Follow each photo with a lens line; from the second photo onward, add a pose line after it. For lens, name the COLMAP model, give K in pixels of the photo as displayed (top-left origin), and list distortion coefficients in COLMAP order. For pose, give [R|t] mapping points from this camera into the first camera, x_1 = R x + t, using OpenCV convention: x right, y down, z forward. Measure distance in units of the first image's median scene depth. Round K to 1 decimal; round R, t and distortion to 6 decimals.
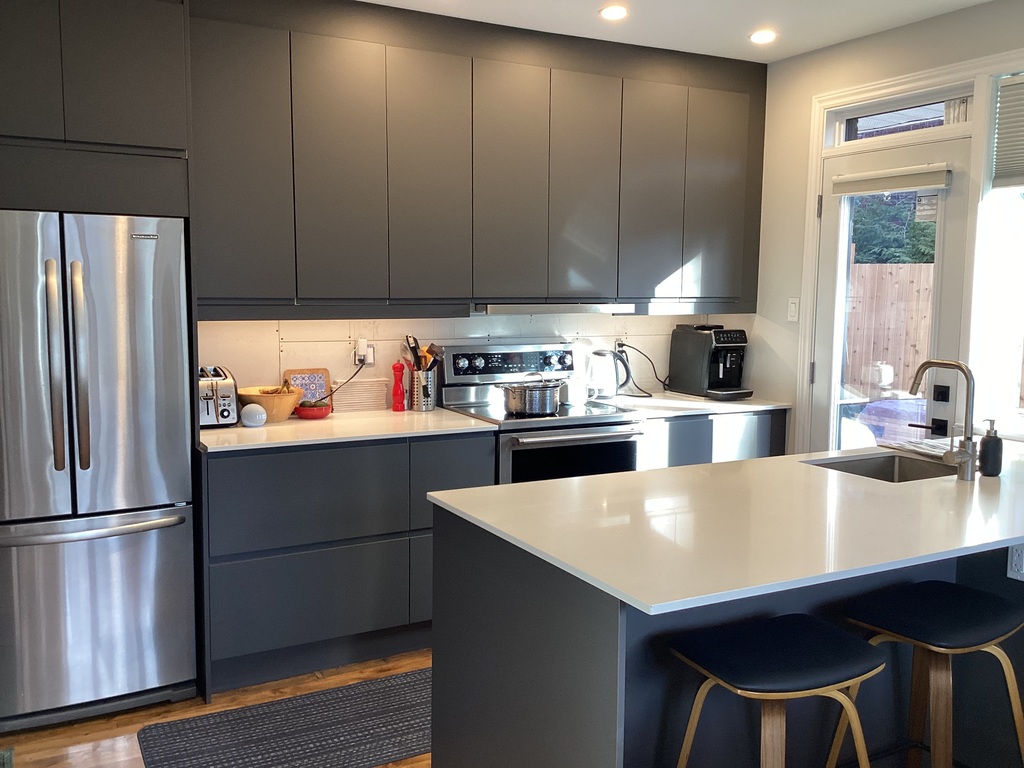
lens RADIAL K [[924.5, 0, 512.0], [0, 924.5, 384.0], [0, 0, 1]] dist [0.138532, -0.239618]
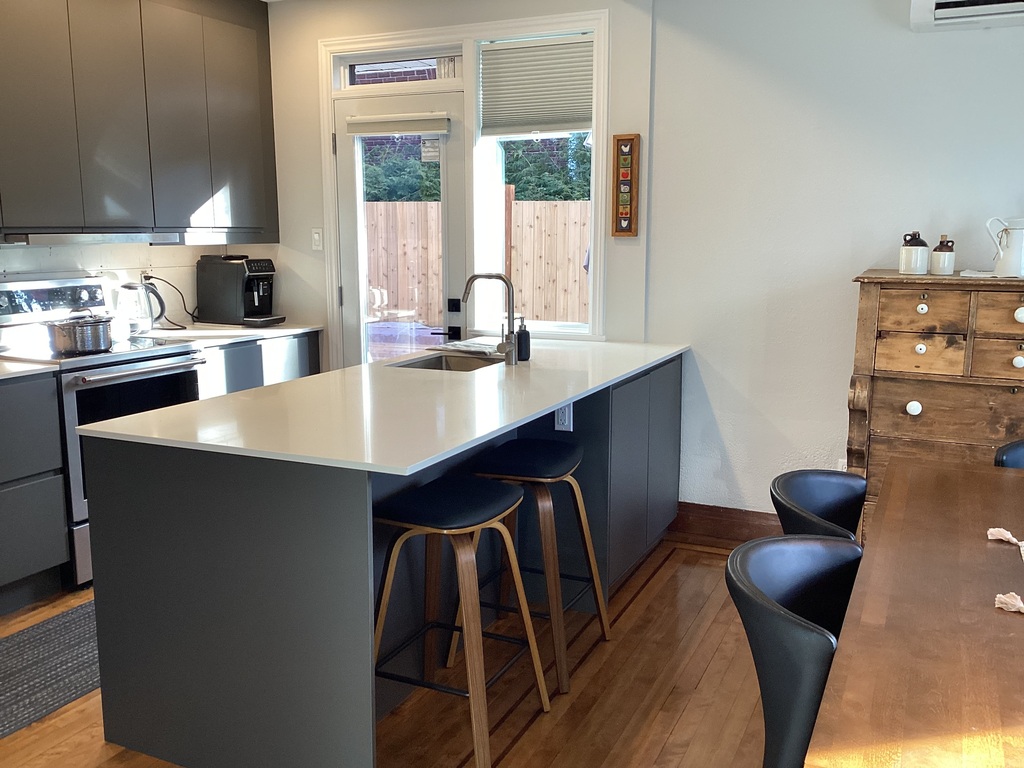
lens RADIAL K [[924.5, 0, 512.0], [0, 924.5, 384.0], [0, 0, 1]] dist [0.138532, -0.239618]
pose [[0.811250, -0.105551, 0.575094, -0.165447], [0.069928, 0.994026, 0.083798, 0.014058], [-0.580503, -0.027766, 0.813784, -0.024625]]
